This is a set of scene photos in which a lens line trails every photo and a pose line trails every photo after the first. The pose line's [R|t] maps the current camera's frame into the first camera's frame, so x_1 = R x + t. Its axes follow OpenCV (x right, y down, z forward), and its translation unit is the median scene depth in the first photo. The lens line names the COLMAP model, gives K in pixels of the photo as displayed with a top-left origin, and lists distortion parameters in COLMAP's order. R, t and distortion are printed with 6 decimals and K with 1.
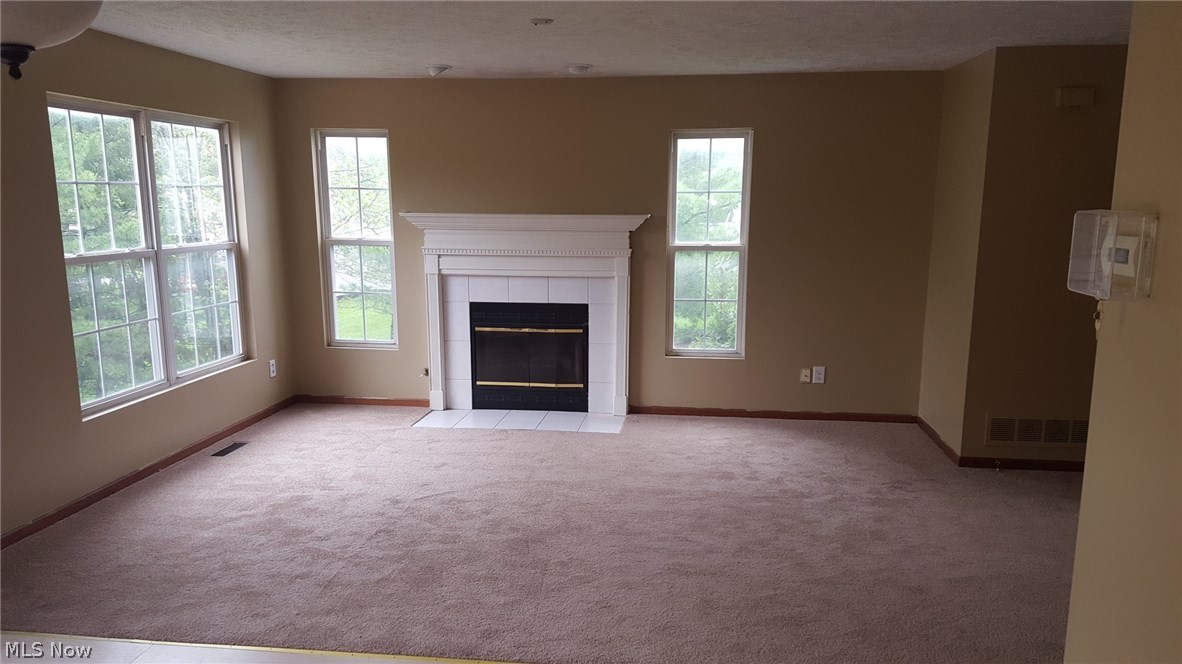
lens RADIAL K [[879.5, 0, 591.5], [0, 879.5, 379.3], [0, 0, 1]] dist [0.001592, -0.006584]
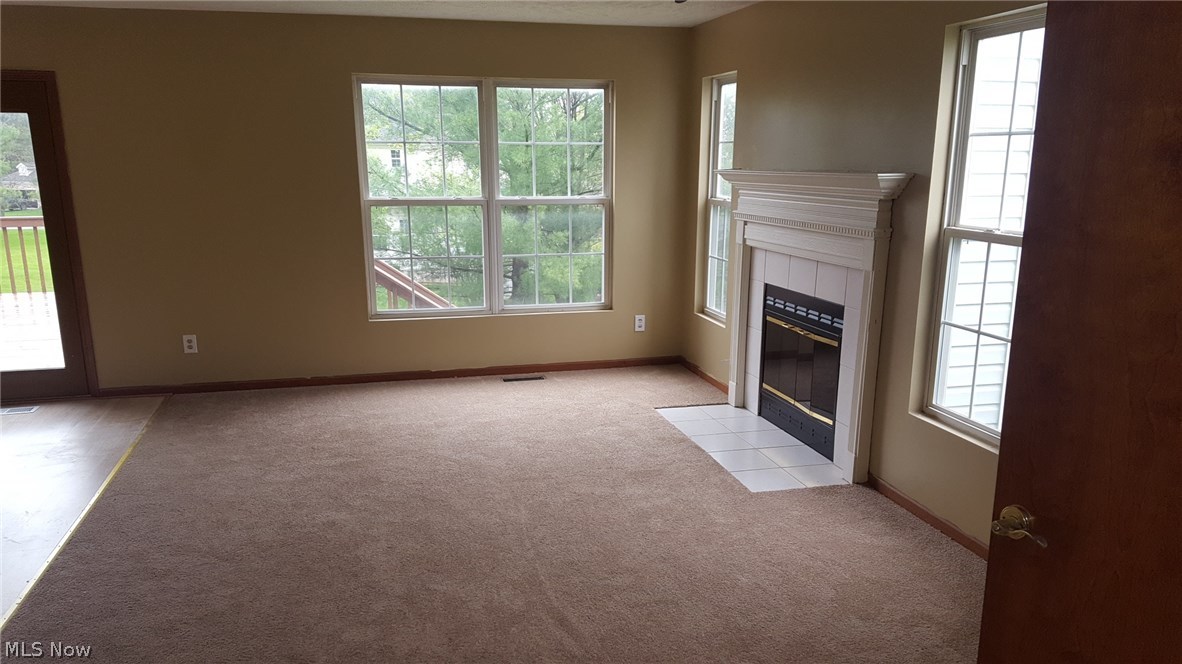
lens RADIAL K [[867.9, 0, 590.5], [0, 867.9, 361.4], [0, 0, 1]] dist [0.201054, -0.340372]
pose [[0.342939, 0.204586, -0.916808, 0.565999], [-0.184616, 0.971639, 0.147764, -0.109864], [0.921037, 0.118583, 0.370983, 0.582522]]
